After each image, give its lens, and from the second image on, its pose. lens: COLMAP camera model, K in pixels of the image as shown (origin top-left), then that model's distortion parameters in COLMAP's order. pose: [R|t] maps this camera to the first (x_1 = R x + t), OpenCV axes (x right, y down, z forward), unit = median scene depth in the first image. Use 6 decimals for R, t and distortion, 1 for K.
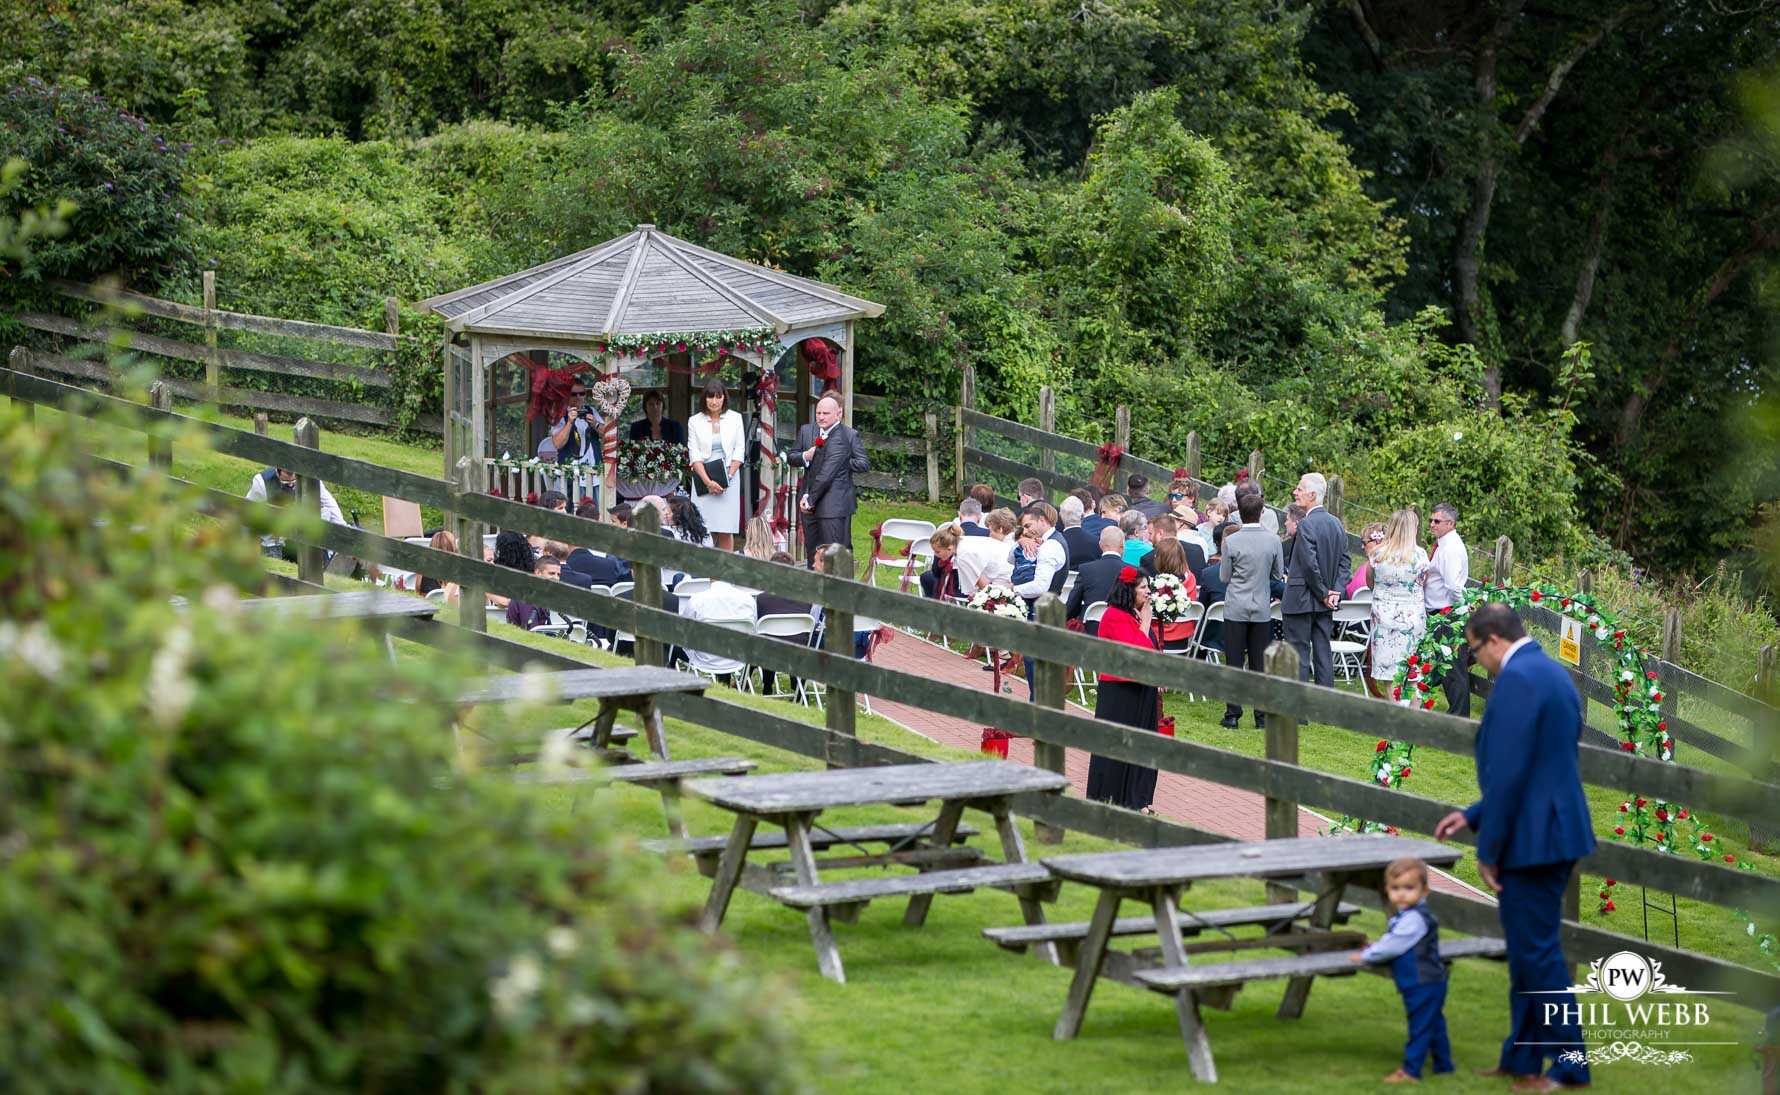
lens RADIAL K [[7001.5, 0, 889.1], [0, 7001.5, 546.2], [0, 0, 1]] dist [-0.123193, 0.000000]
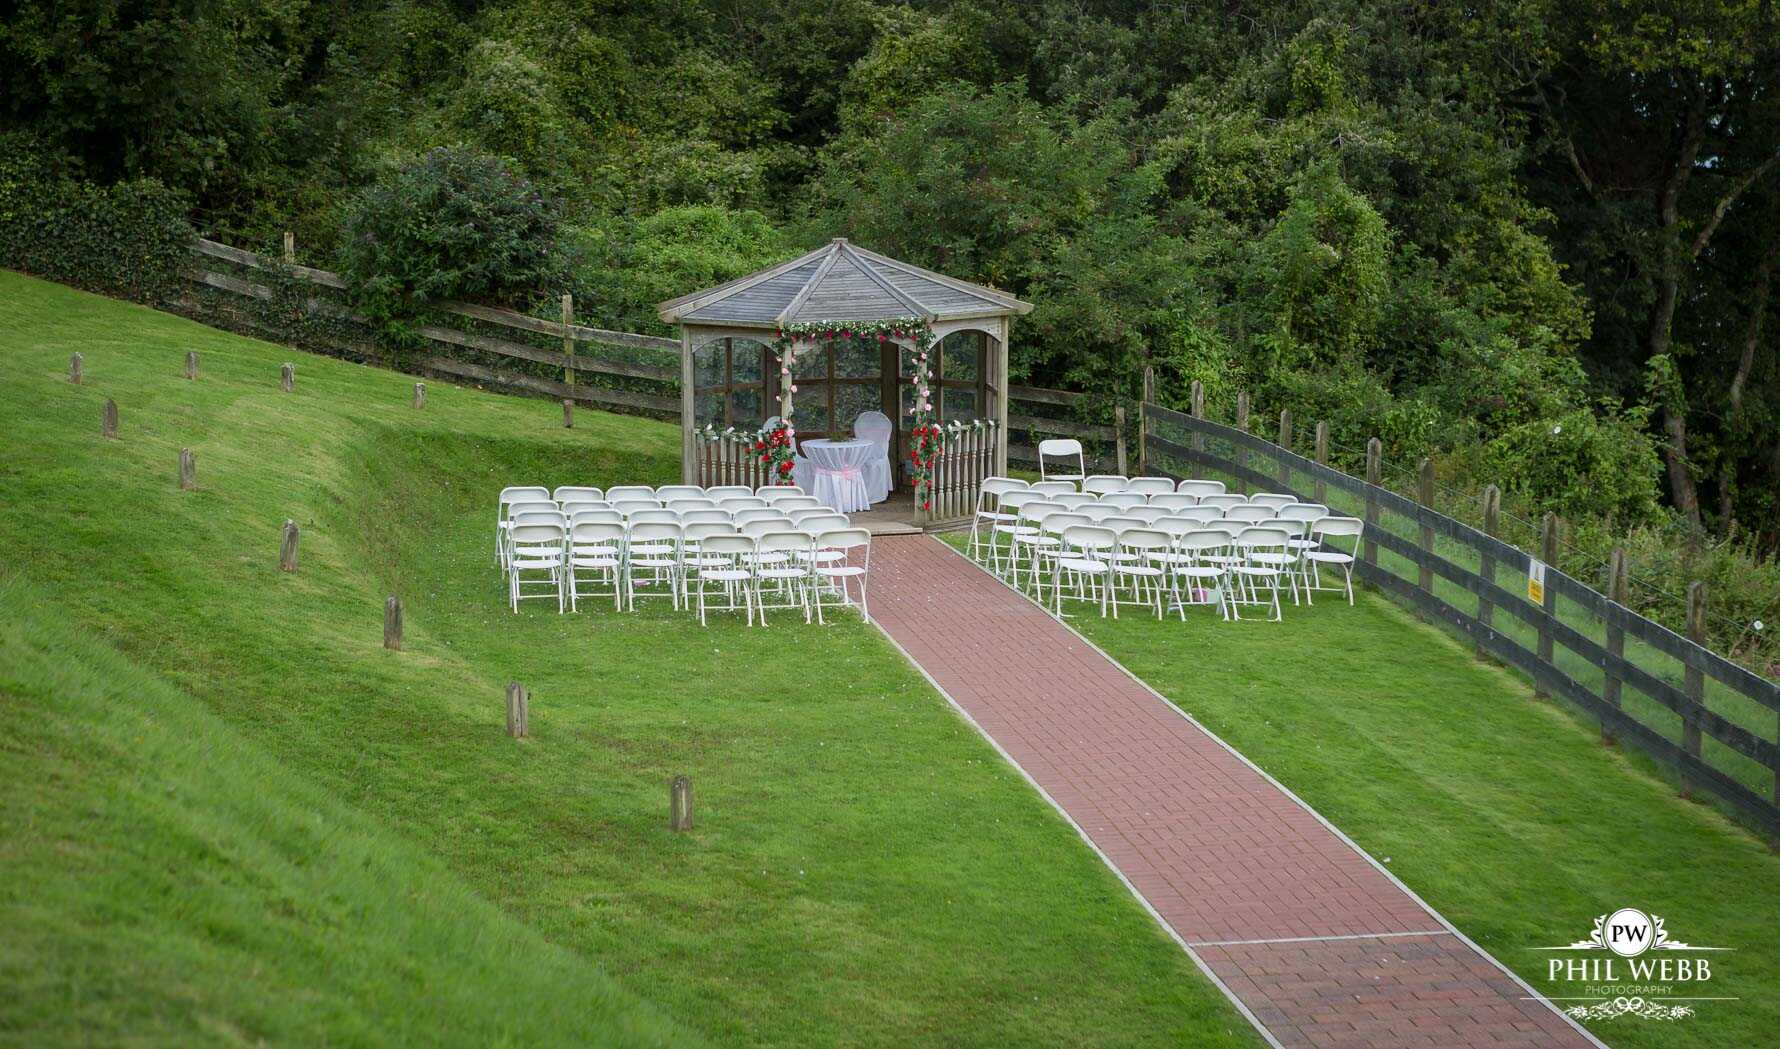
lens RADIAL K [[3659.4, 0, 890.2], [0, 3659.4, 446.3], [0, 0, 1]] dist [-0.005341, 0.000000]
pose [[0.987156, 0.006528, -0.159625, 0.068257], [-0.011764, 0.999422, -0.031881, 0.009092], [0.159325, 0.033350, 0.986663, 0.348201]]
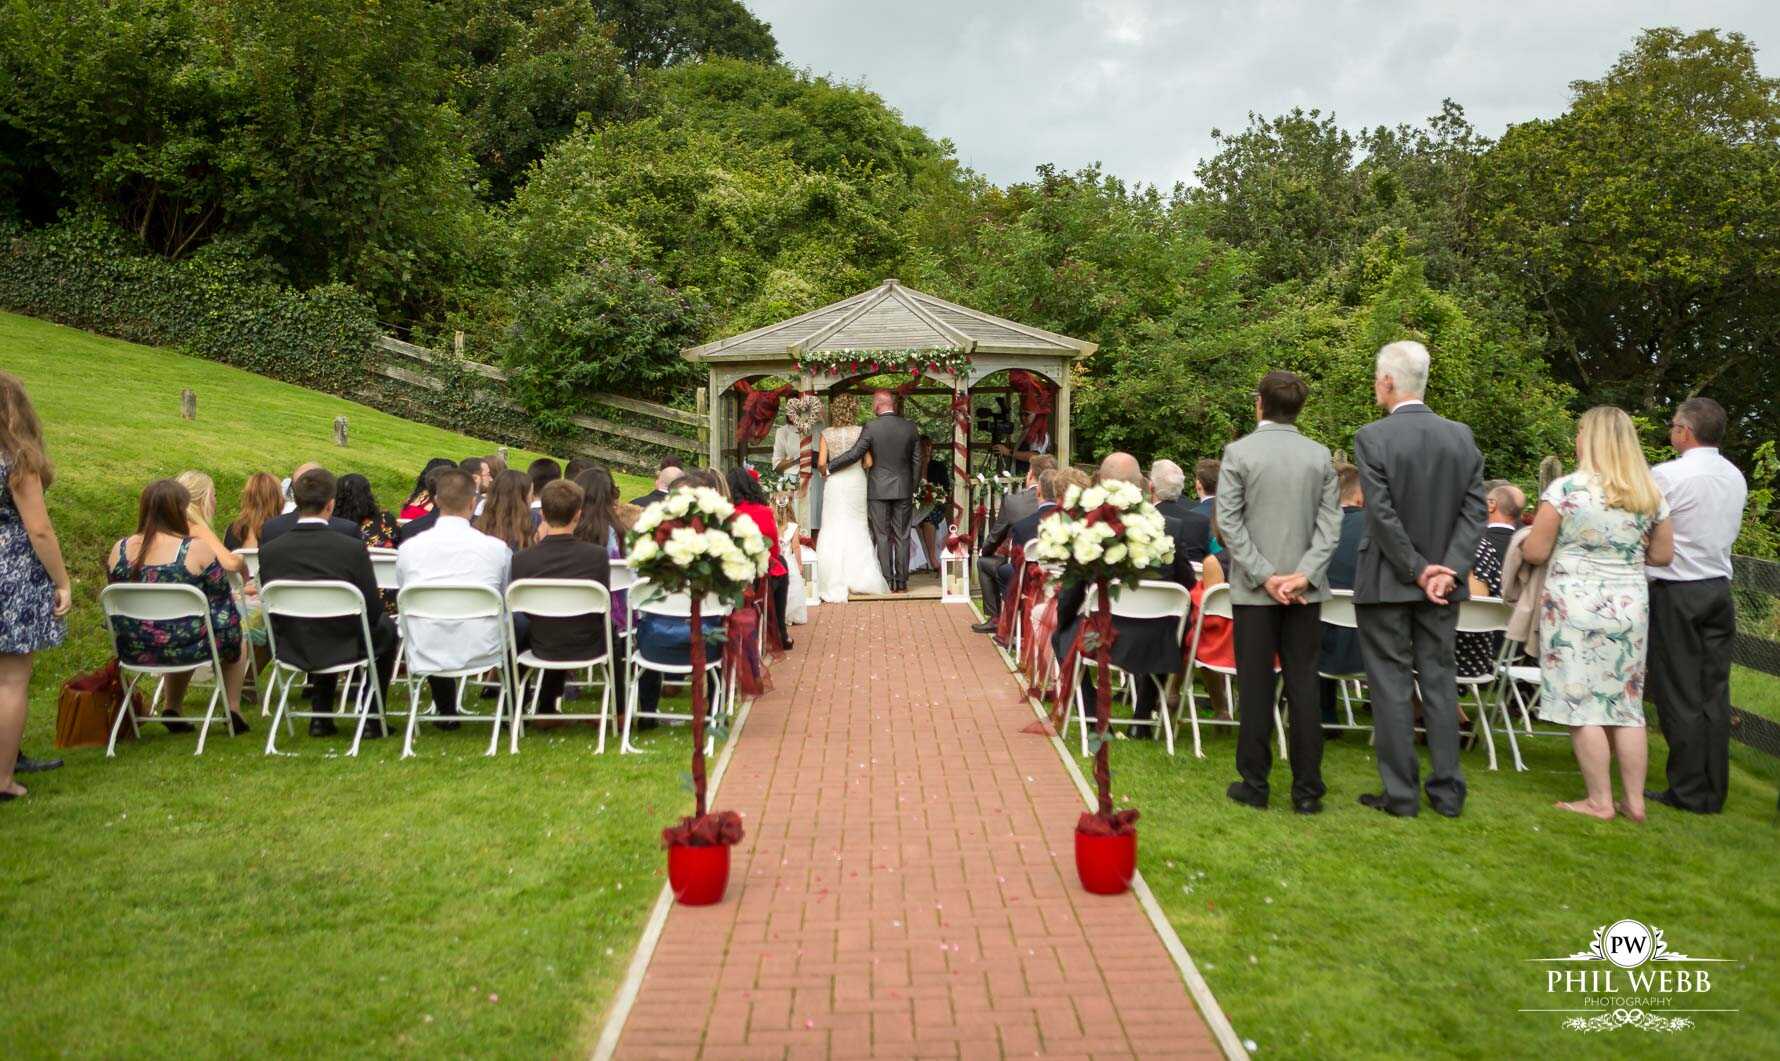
lens RADIAL K [[1791.5, 0, 881.8], [0, 1791.5, 464.2], [0, 0, 1]] dist [0.016289, 0.000000]
pose [[0.955008, 0.002711, -0.296569, 0.044430], [-0.033987, 0.994371, -0.100356, 0.011039], [0.294627, 0.105920, 0.949724, 0.668865]]
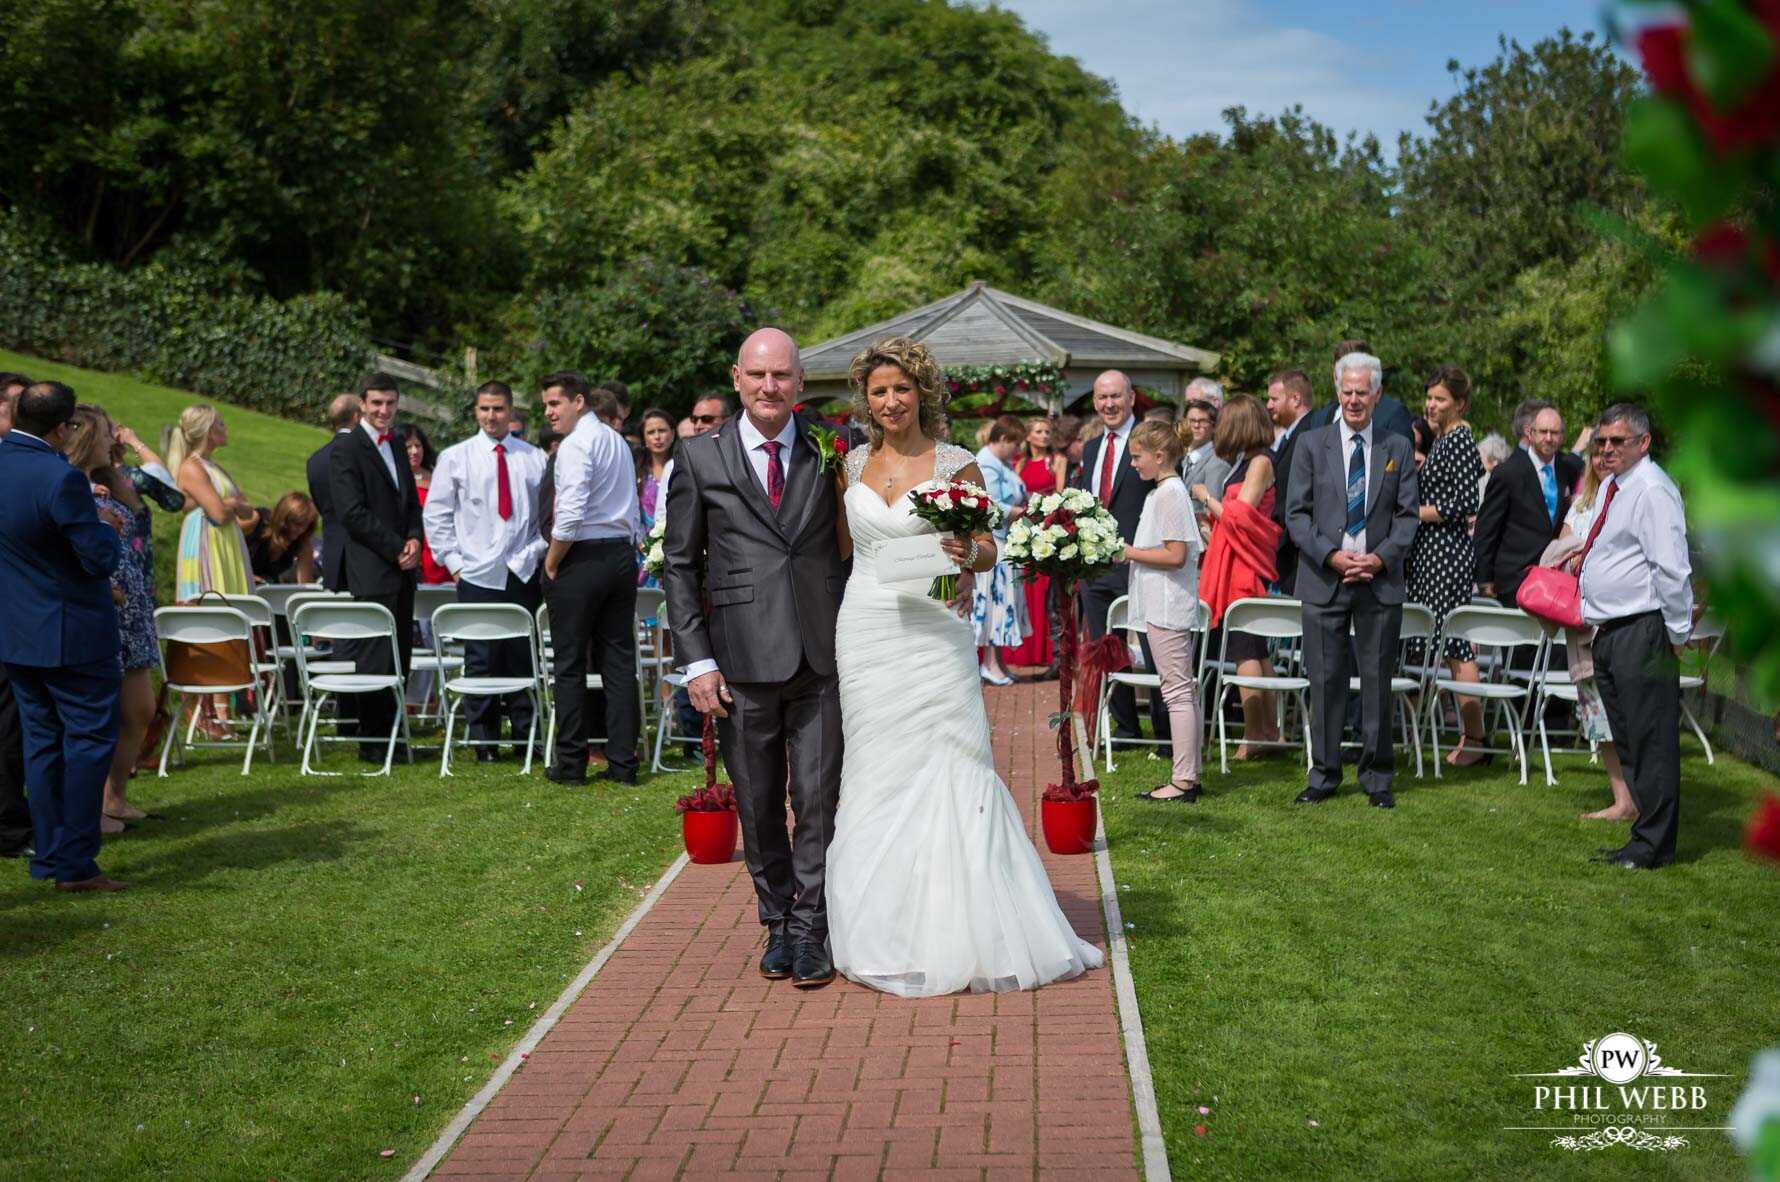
lens RADIAL K [[2522.9, 0, 893.5], [0, 2522.9, 584.6], [0, 0, 1]] dist [-0.028266, 0.000000]
pose [[0.934792, 0.000762, -0.355193, 0.068442], [-0.028340, 0.996970, -0.072446, 0.017990], [0.354062, 0.077789, 0.931981, 0.624822]]
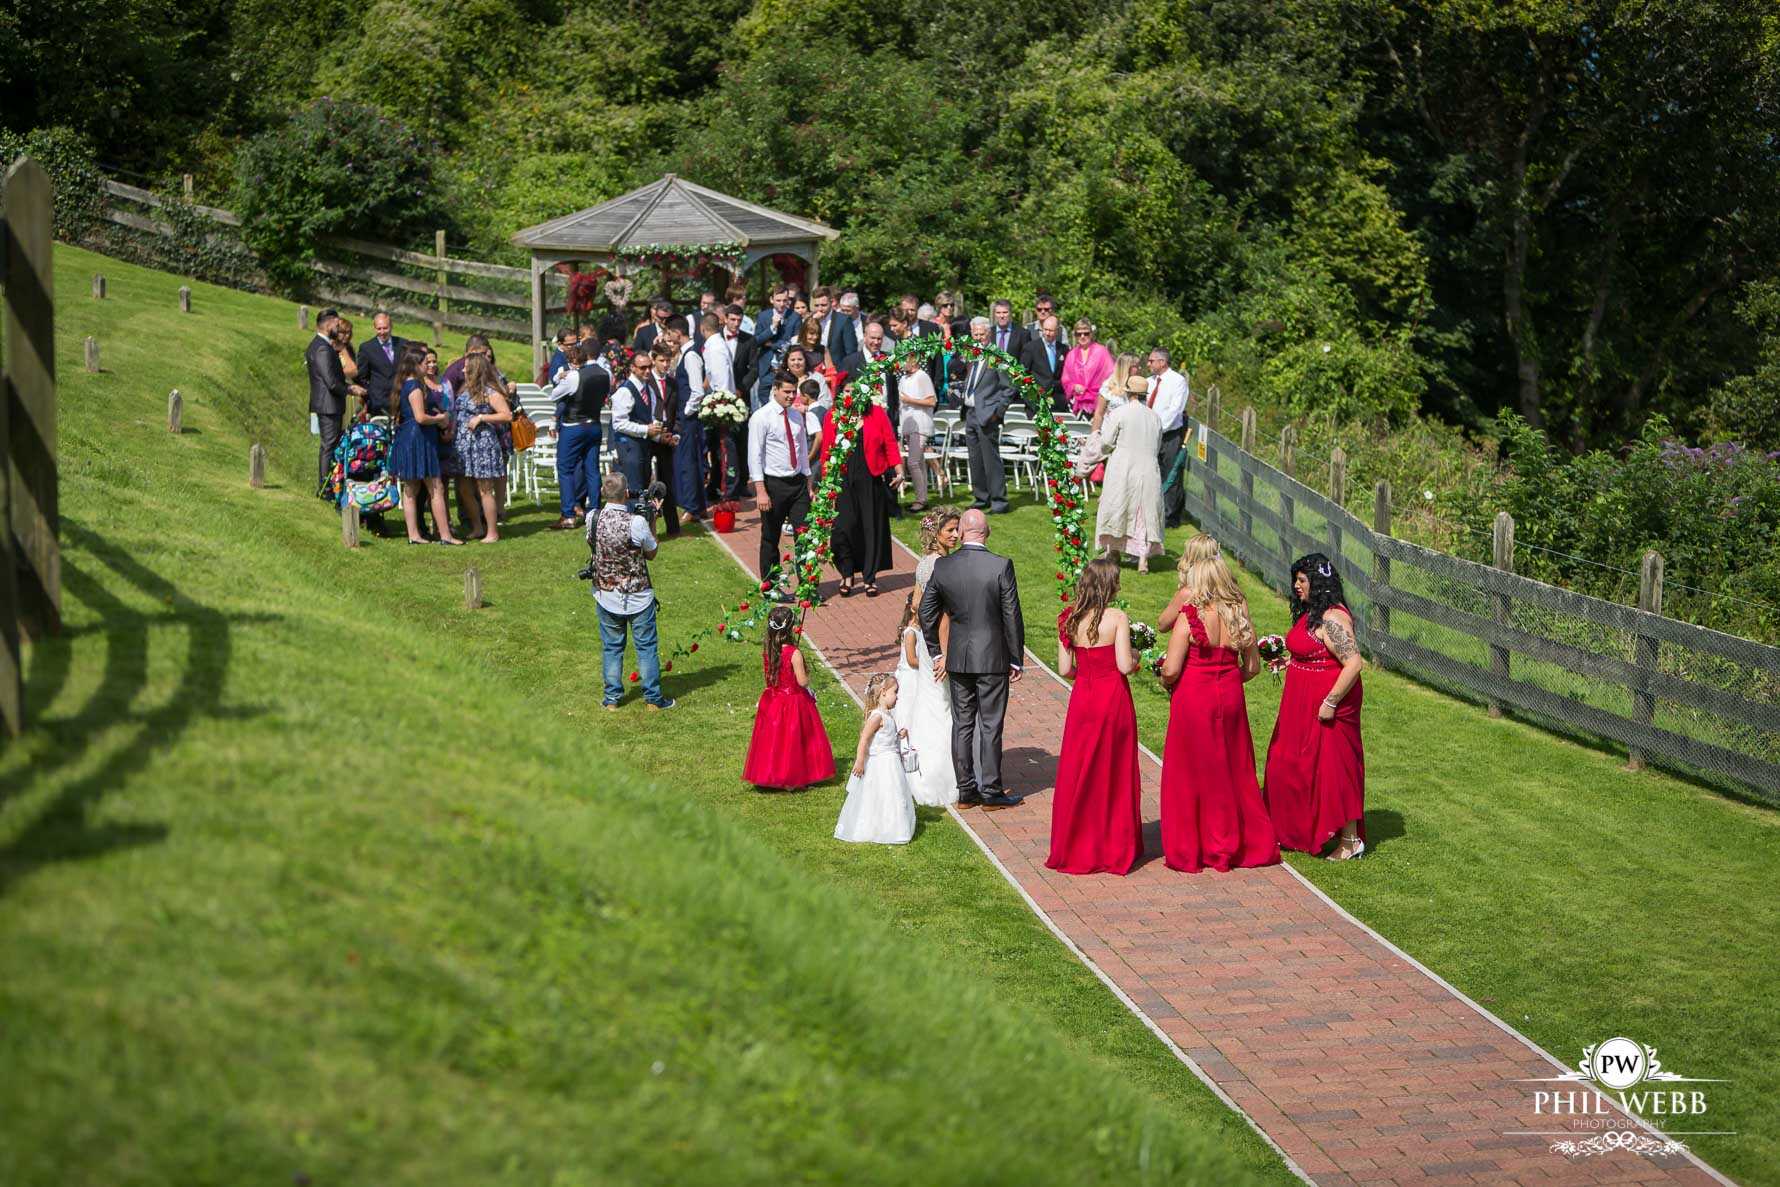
lens RADIAL K [[3884.5, 0, 899.4], [0, 3884.5, 648.3], [0, 0, 1]] dist [-0.029908, 0.000000]
pose [[0.988699, 0.012311, -0.149407, 0.113029], [-0.009117, 0.999715, 0.022044, 0.027023], [0.149636, -0.020433, 0.988530, 0.234315]]
